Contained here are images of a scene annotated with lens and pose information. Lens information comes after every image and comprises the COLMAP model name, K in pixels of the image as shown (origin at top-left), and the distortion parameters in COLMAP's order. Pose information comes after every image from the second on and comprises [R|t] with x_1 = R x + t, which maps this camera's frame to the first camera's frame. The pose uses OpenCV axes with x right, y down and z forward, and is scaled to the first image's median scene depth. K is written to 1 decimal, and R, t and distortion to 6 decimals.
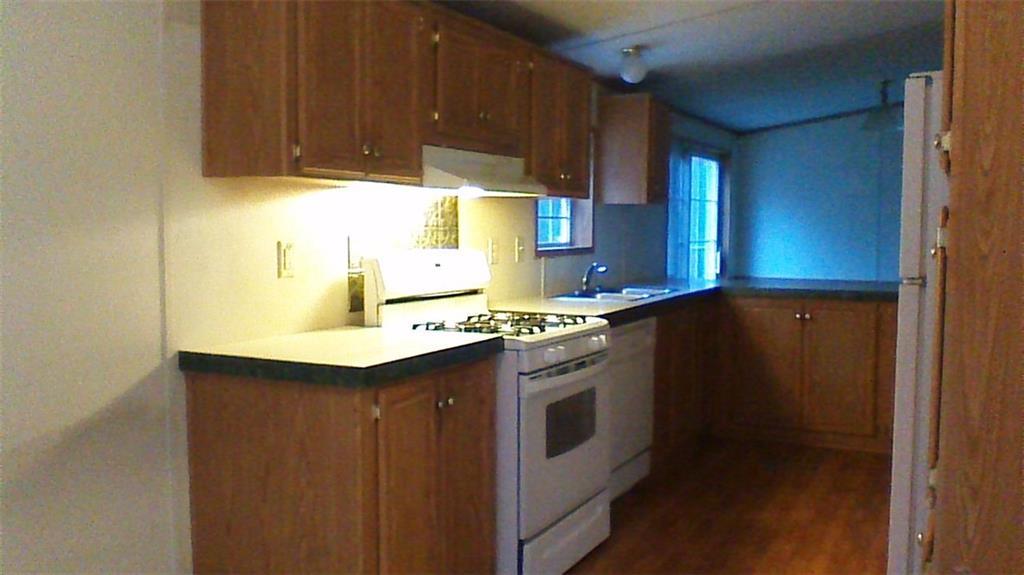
lens RADIAL K [[889.1, 0, 512.0], [0, 889.1, 287.5], [0, 0, 1]] dist [0.062459, -0.239153]
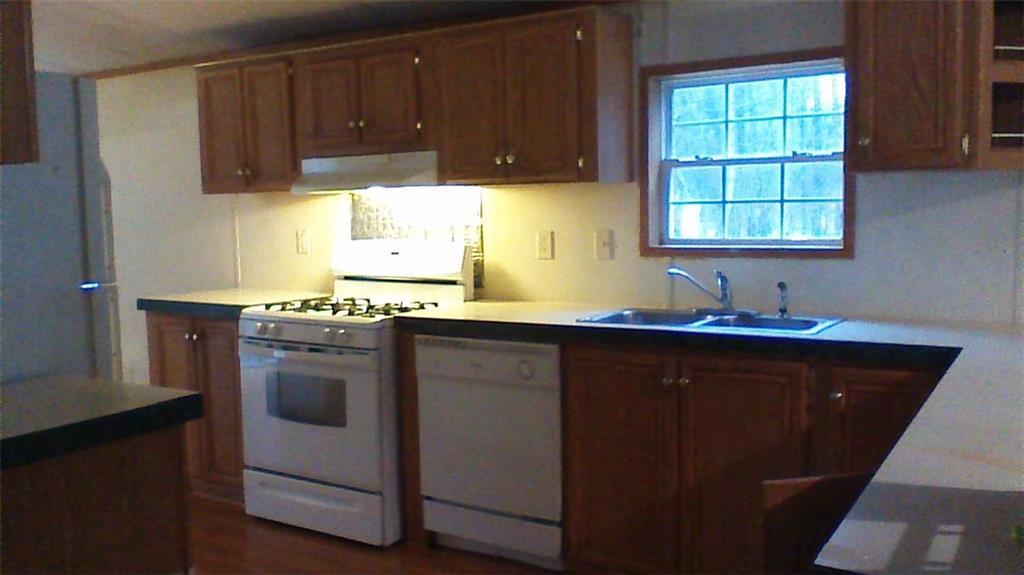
lens RADIAL K [[889.1, 0, 512.0], [0, 889.1, 287.5], [0, 0, 1]] dist [0.062459, -0.239153]
pose [[-0.065582, 0.081229, -0.994536, 1.065704], [-0.051731, 0.995064, 0.084683, -0.087186], [0.996505, 0.057002, -0.061056, 1.225963]]
